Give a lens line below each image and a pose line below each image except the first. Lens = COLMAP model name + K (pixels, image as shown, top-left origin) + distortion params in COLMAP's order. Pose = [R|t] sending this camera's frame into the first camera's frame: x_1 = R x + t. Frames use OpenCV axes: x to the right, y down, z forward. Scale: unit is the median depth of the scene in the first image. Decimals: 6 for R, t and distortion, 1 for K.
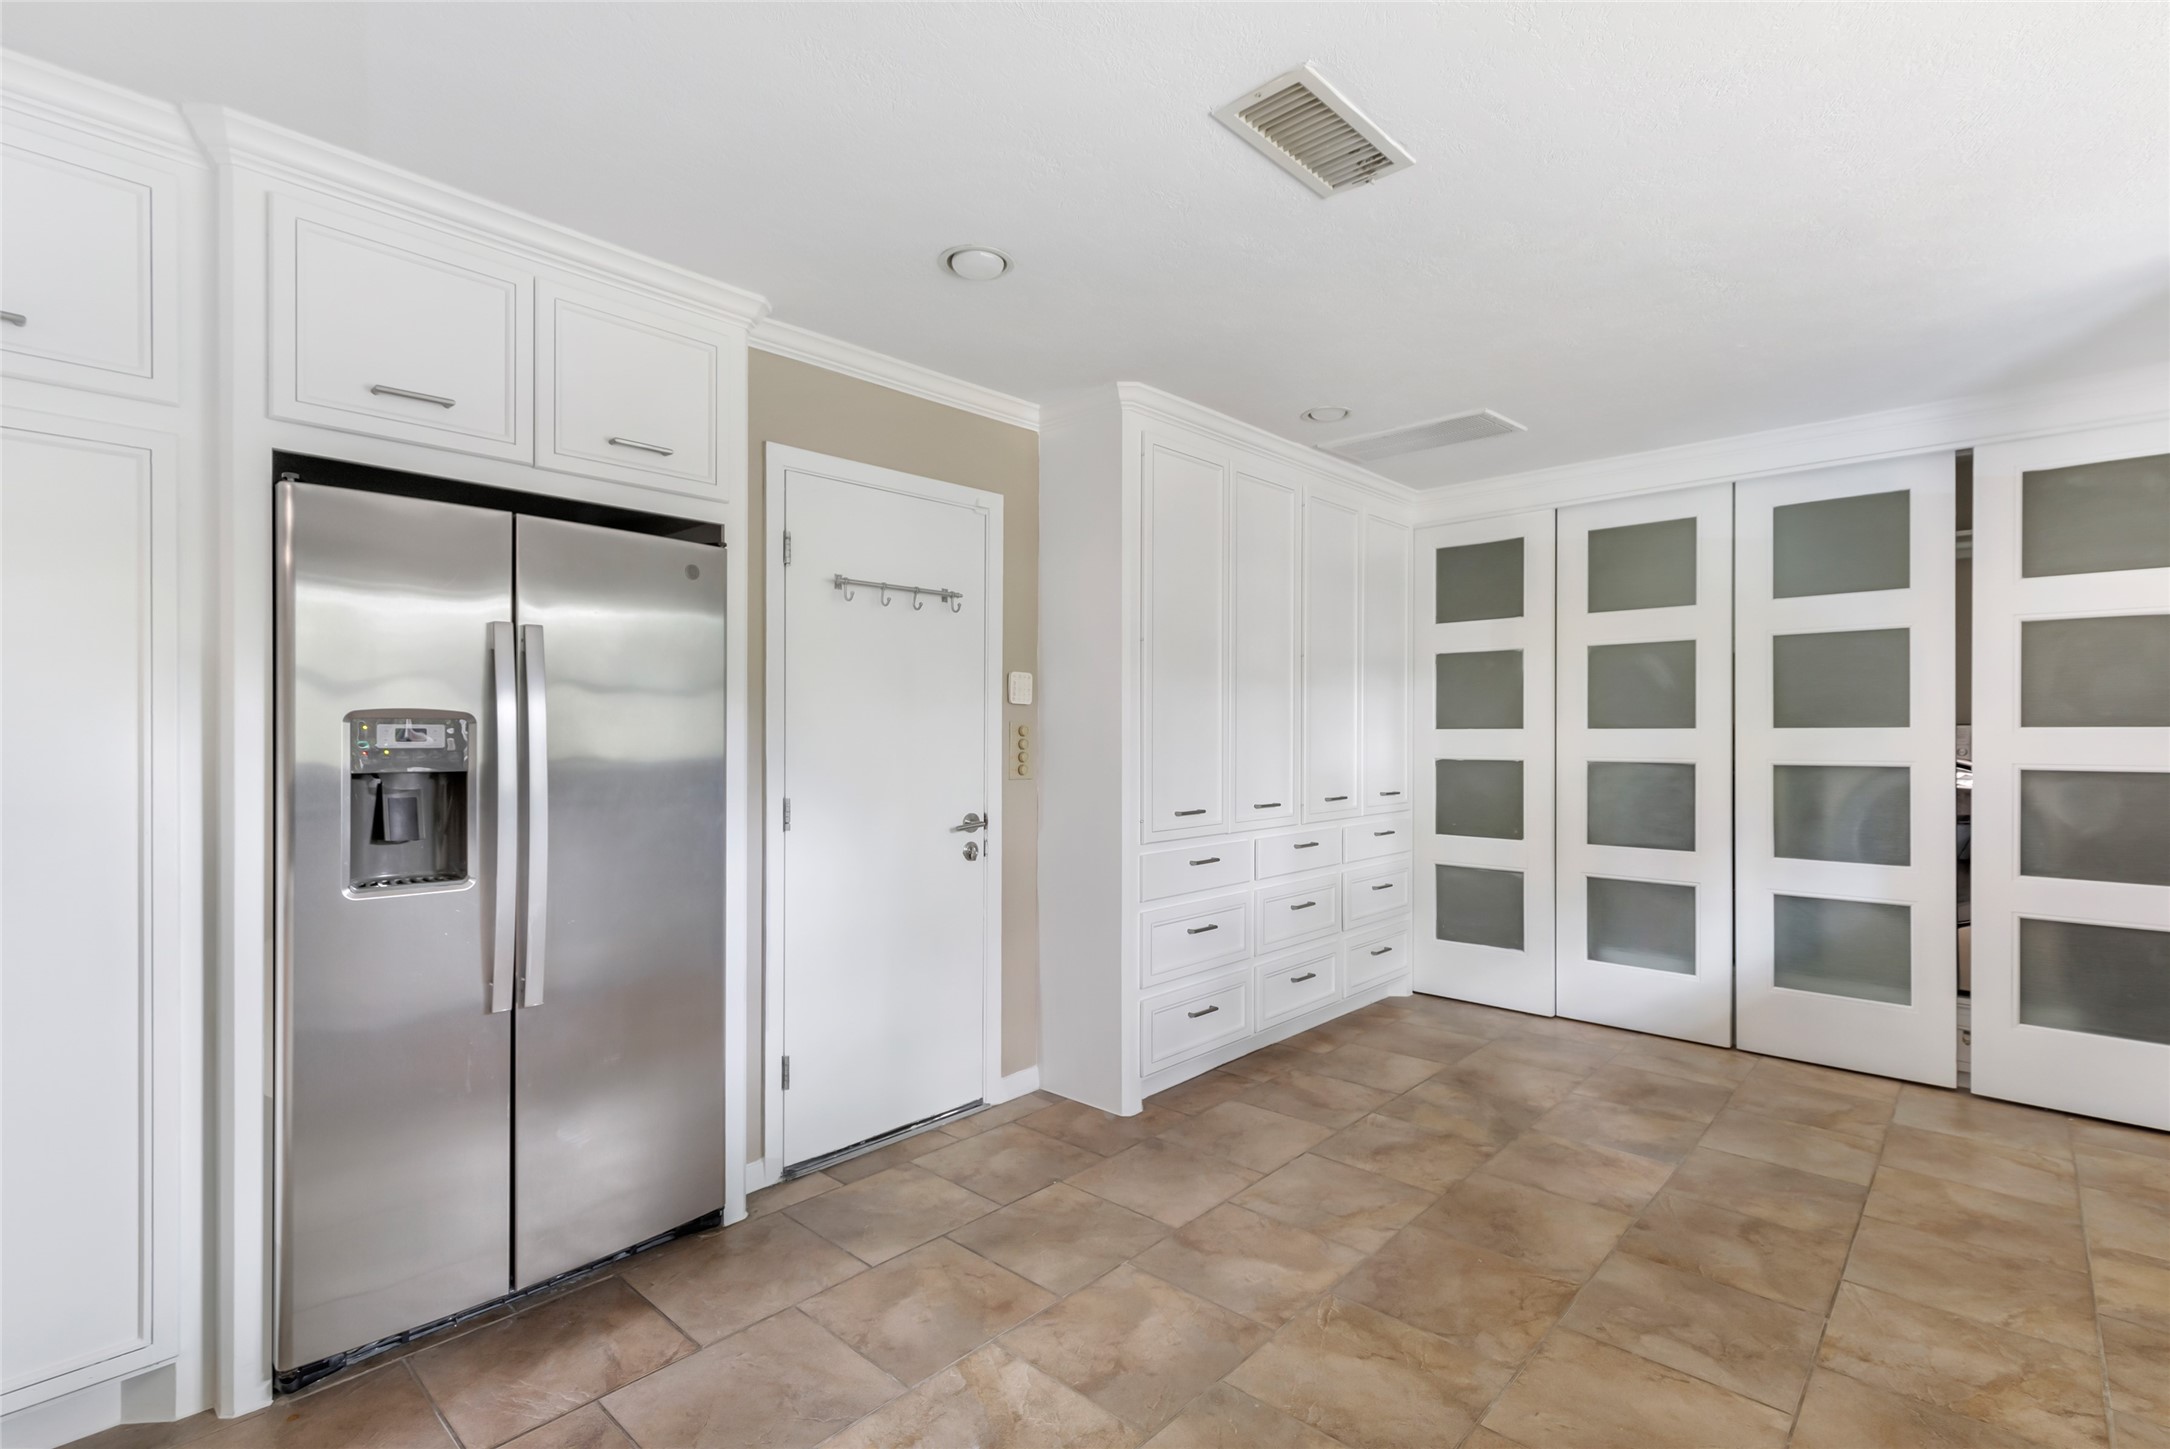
lens RADIAL K [[1005.0, 0, 1135.5], [0, 1005.0, 725.2], [0, 0, 1]] dist [0.000872, -0.000059]
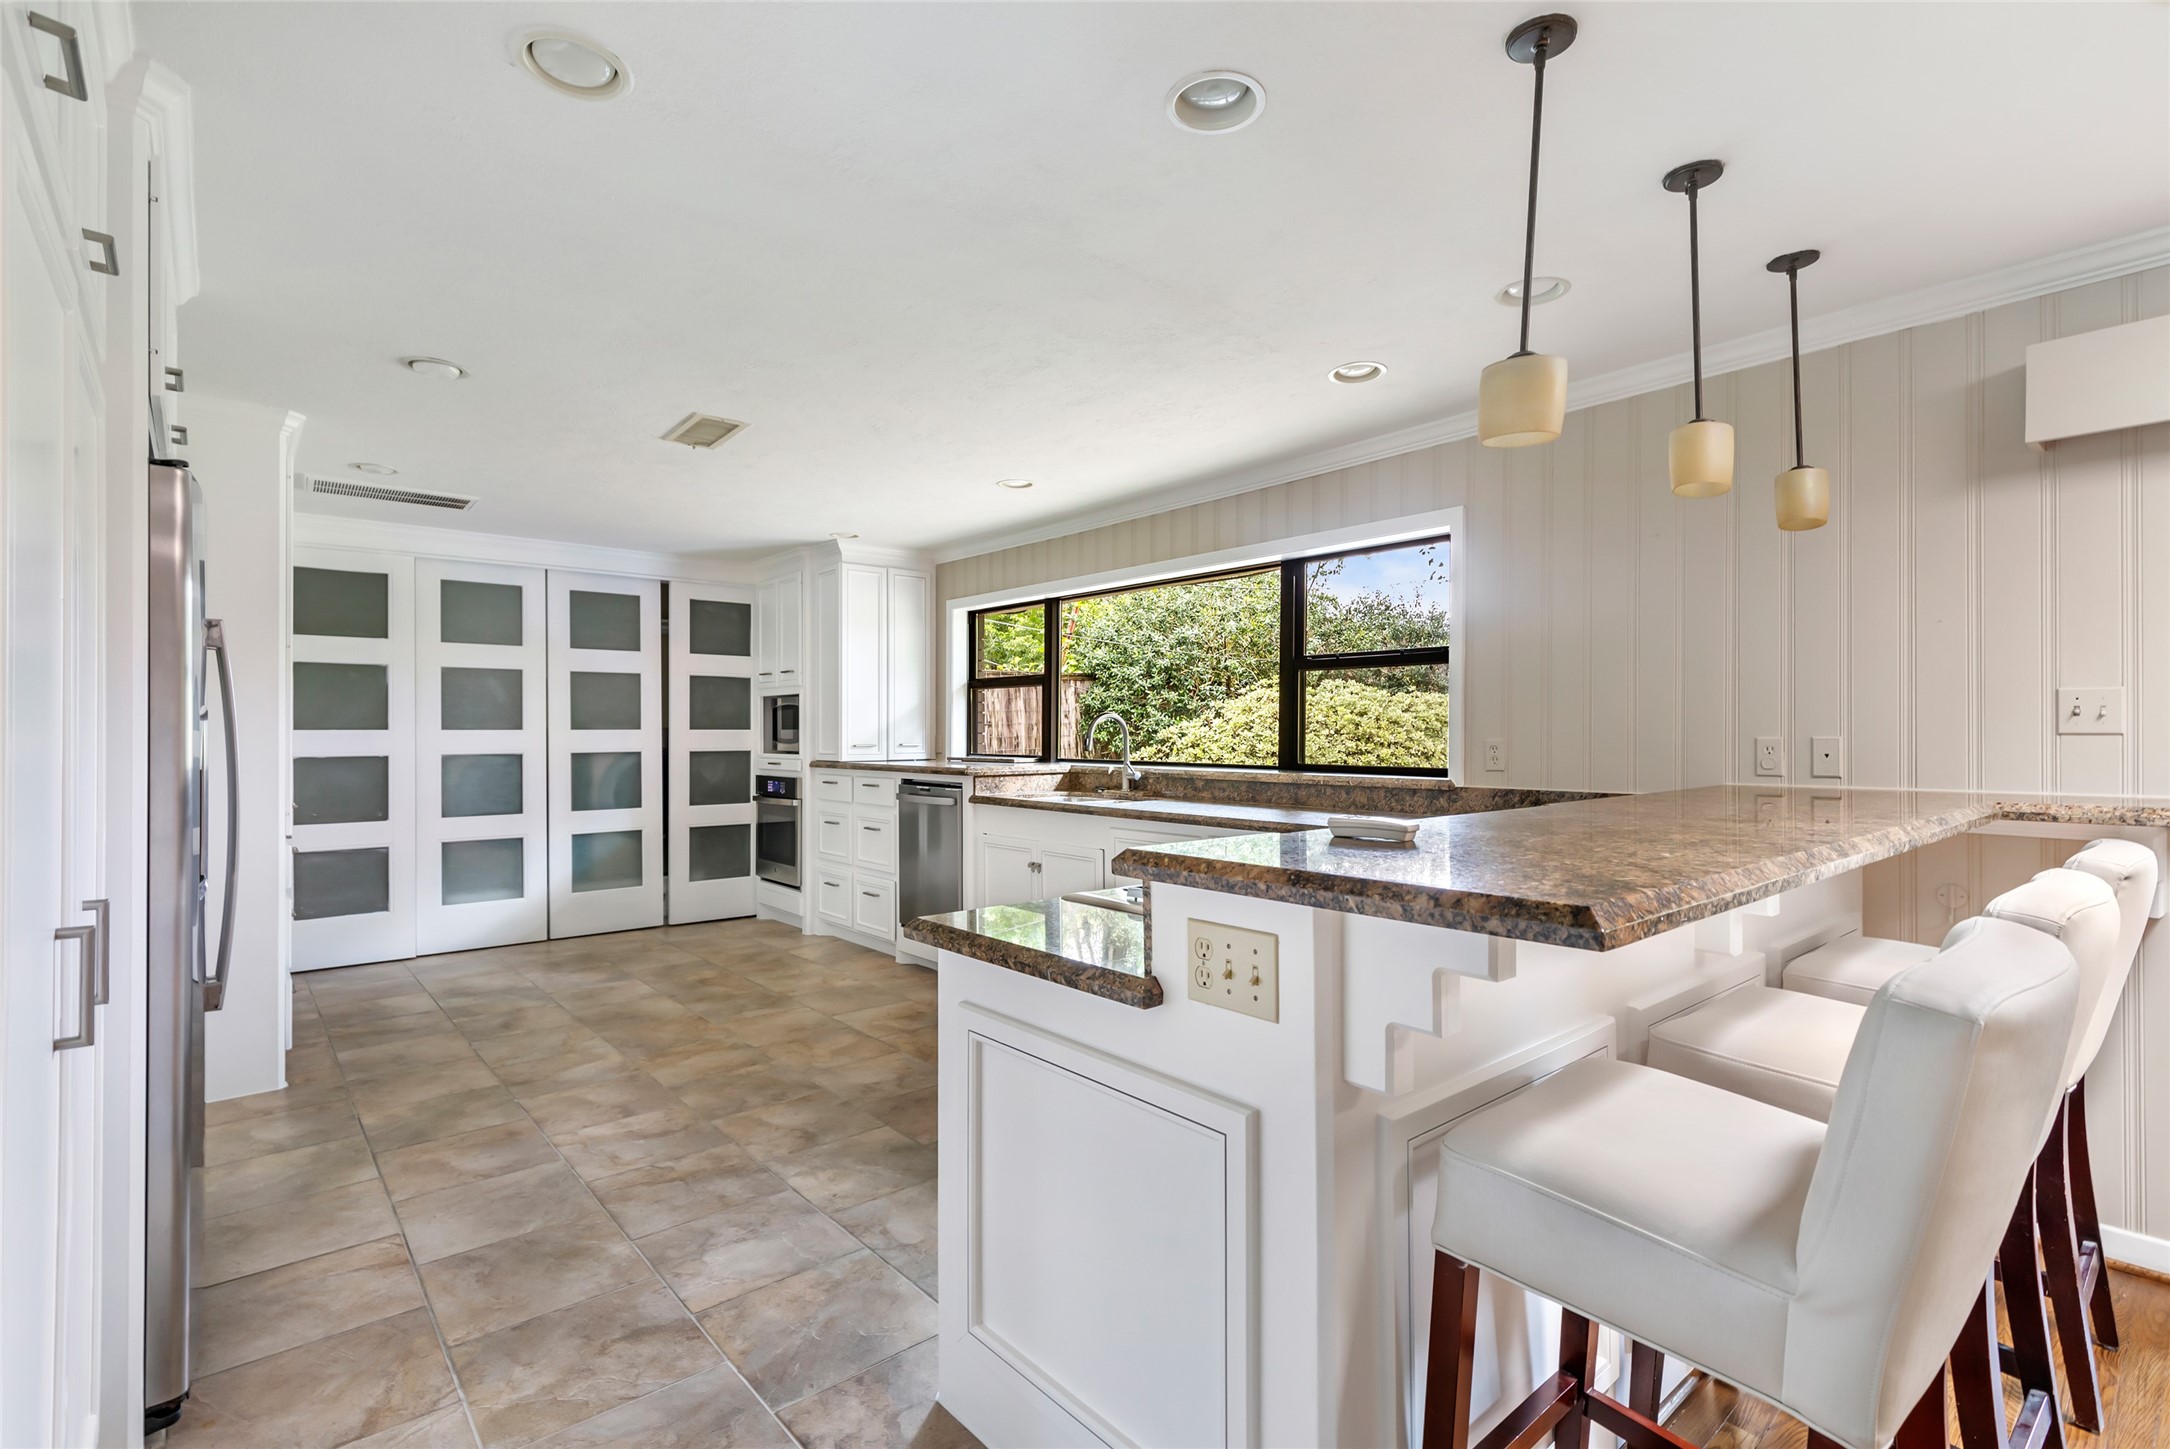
lens RADIAL K [[1005.0, 0, 1032.4], [0, 1005.0, 730.7], [0, 0, 1]] dist [0.000872, -0.000059]
pose [[0.165211, -0.000596, 0.986258, -0.934370], [-0.004621, 0.999988, 0.001378, -0.001858], [-0.986247, -0.004786, 0.165207, 0.021684]]
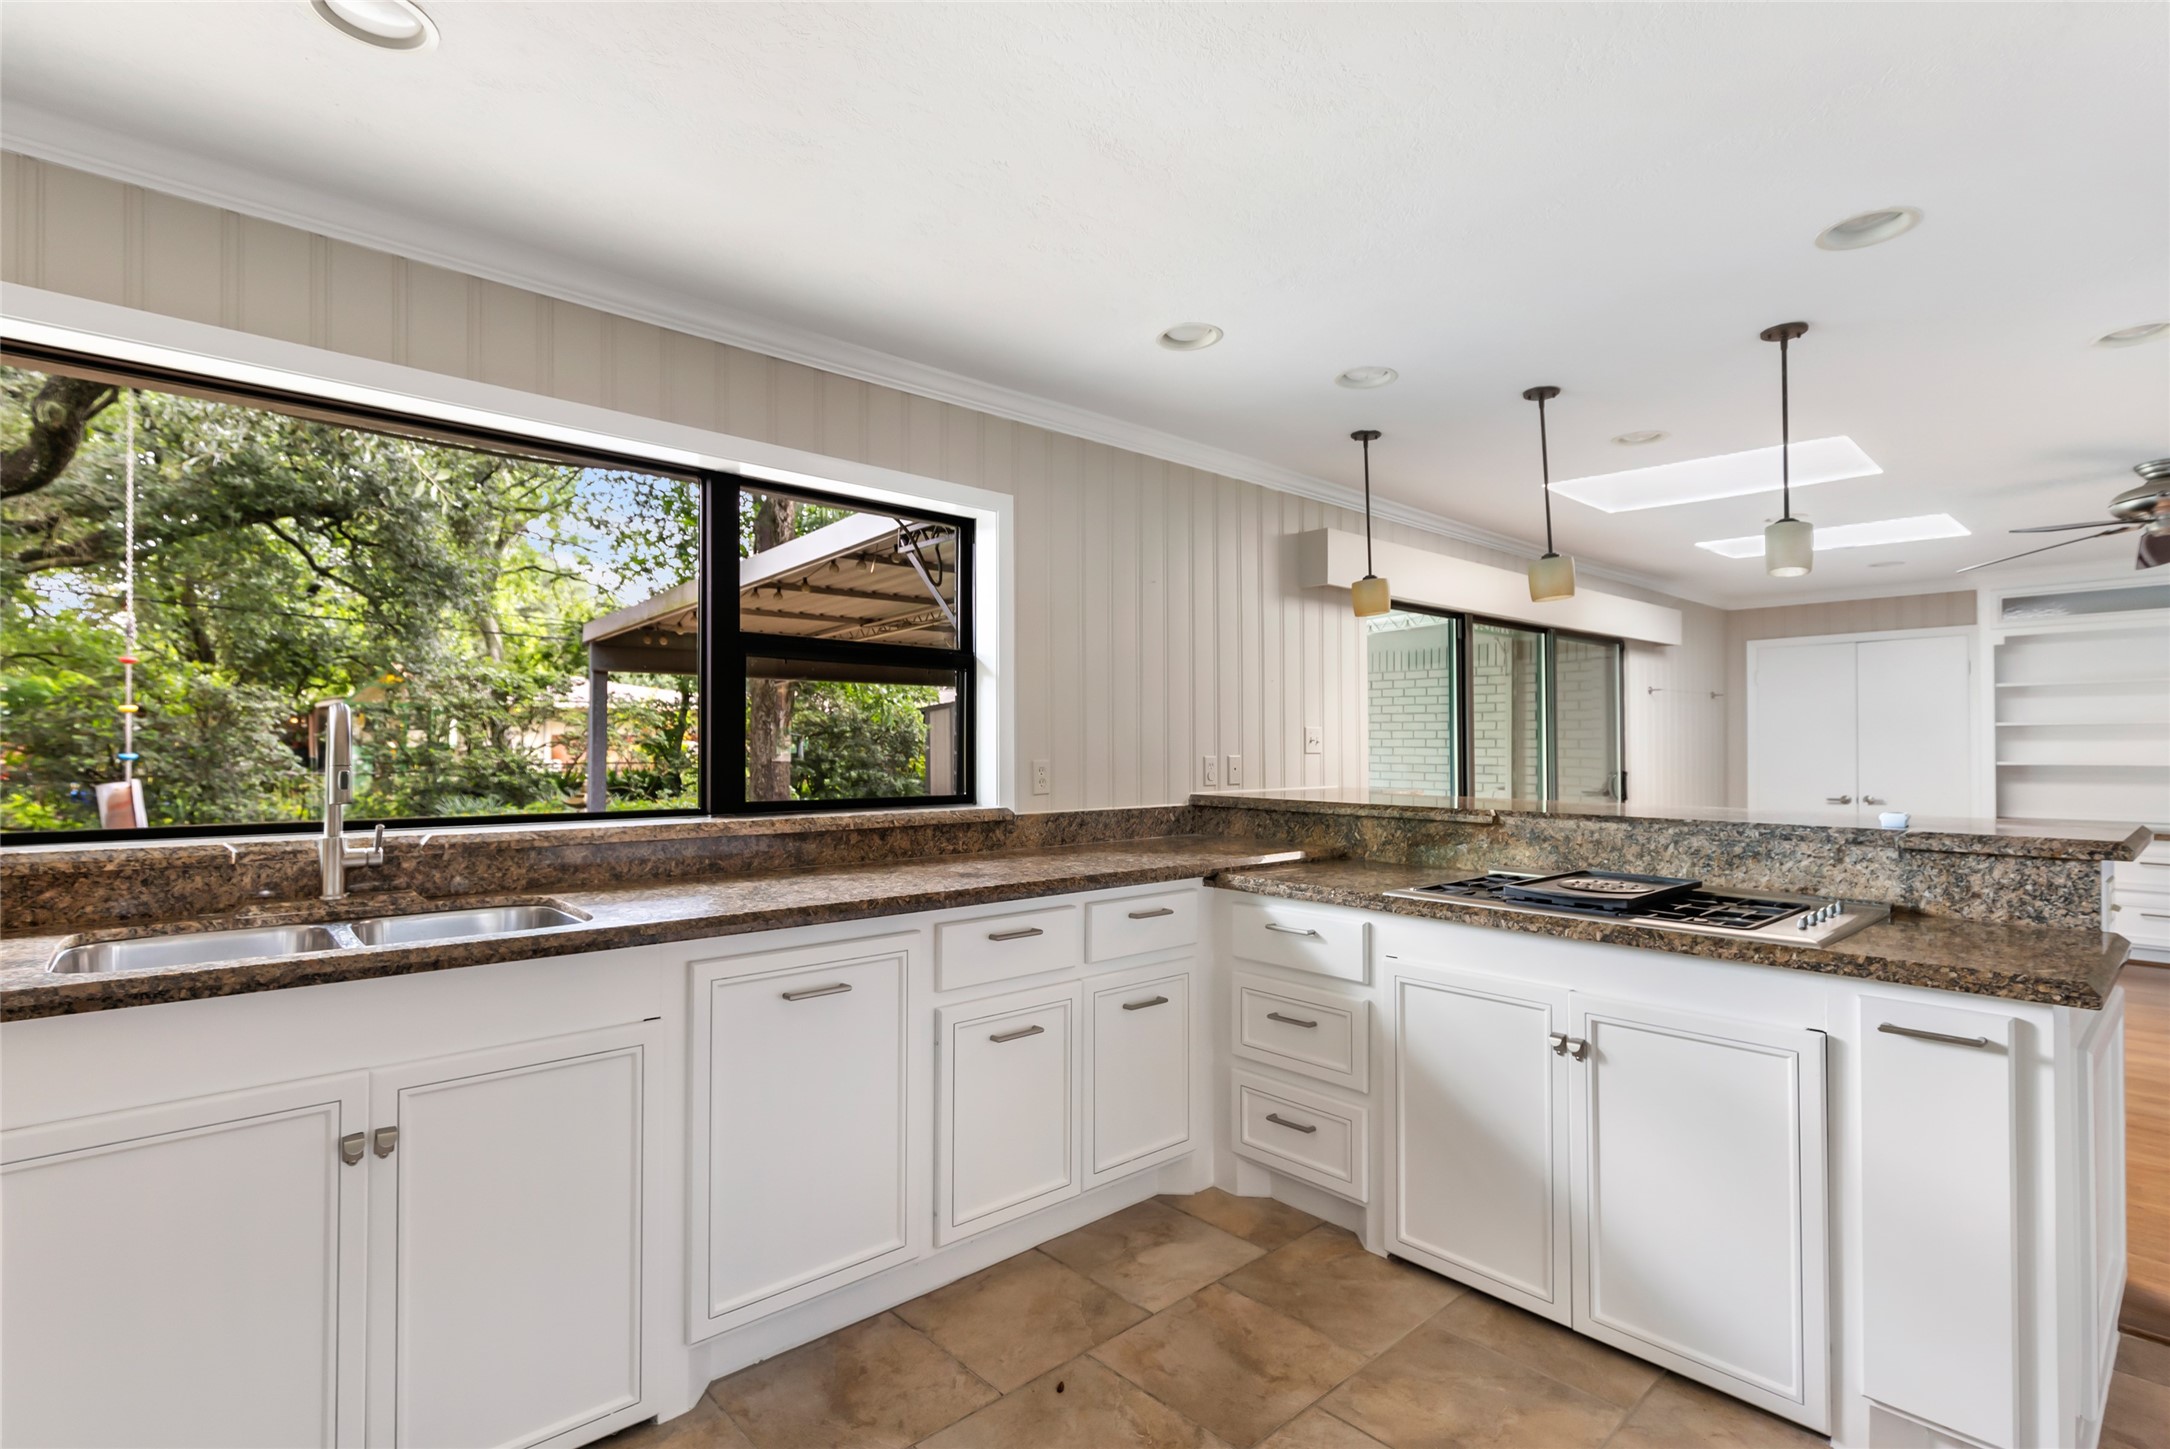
lens RADIAL K [[1005.0, 0, 1154.6], [0, 1005.0, 742.2], [0, 0, 1]] dist [0.000872, -0.000059]
pose [[-0.996209, -0.001399, 0.086976, -0.000854], [-0.002718, 0.999883, -0.015051, 0.003118], [-0.086945, -0.015231, -0.996097, 0.681179]]
